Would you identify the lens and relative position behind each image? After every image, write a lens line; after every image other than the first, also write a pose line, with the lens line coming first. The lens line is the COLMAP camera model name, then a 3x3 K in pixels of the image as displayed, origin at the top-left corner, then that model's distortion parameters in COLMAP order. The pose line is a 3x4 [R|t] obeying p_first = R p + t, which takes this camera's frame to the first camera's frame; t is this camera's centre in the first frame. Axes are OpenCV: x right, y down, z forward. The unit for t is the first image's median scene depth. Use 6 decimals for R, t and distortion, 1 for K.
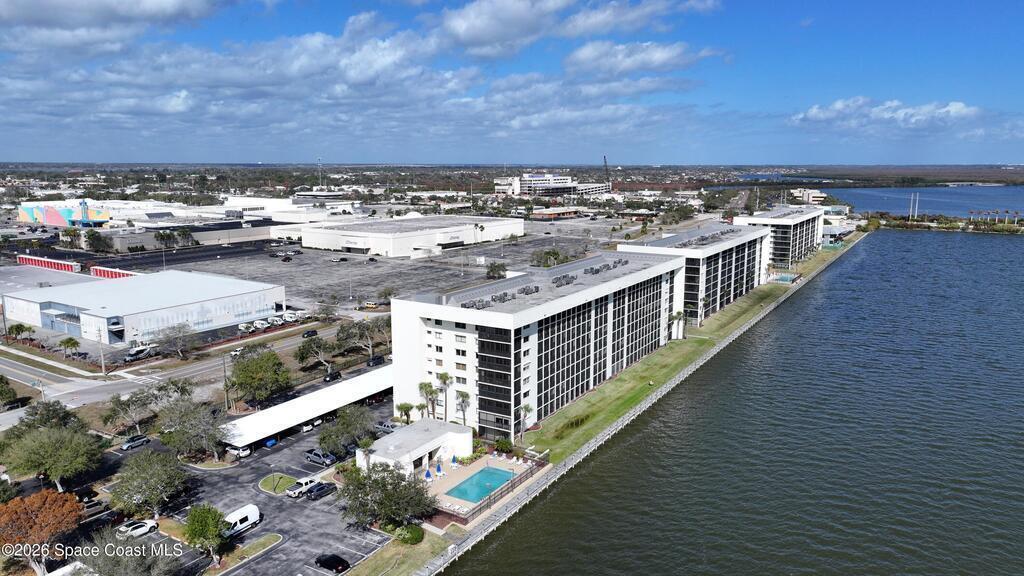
lens RADIAL K [[702.8, 0, 512.0], [0, 702.8, 288.0], [0, 0, 1]] dist [0.019983, -0.002488]
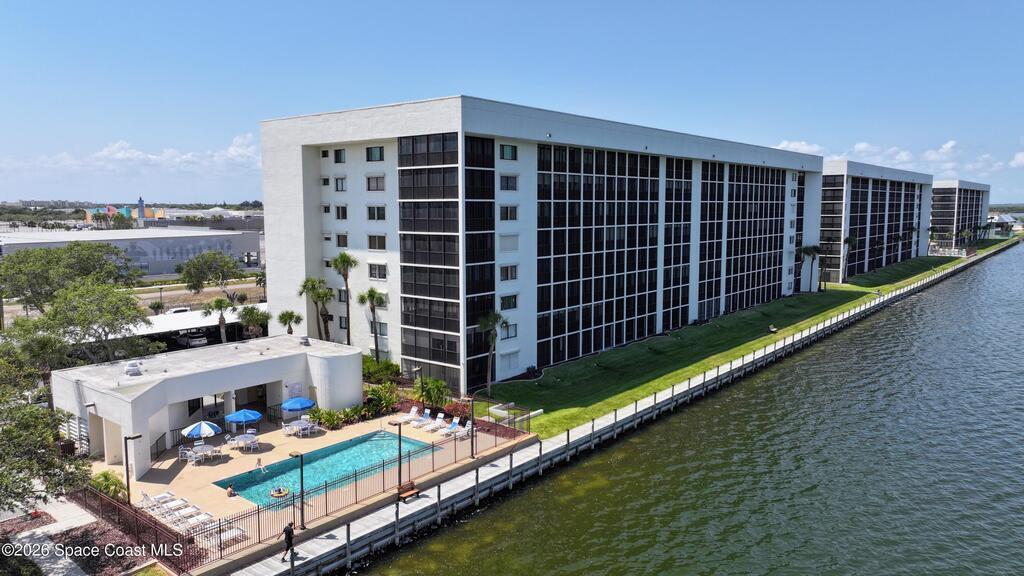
lens RADIAL K [[715.7, 0, 512.0], [0, 715.7, 288.0], [0, 0, 1]] dist [0.005002, 0.000487]
pose [[0.991308, 0.012314, -0.130984, 0.060403], [-0.019218, 0.998484, -0.051578, 0.116615], [0.130150, 0.053647, 0.990042, 0.361149]]
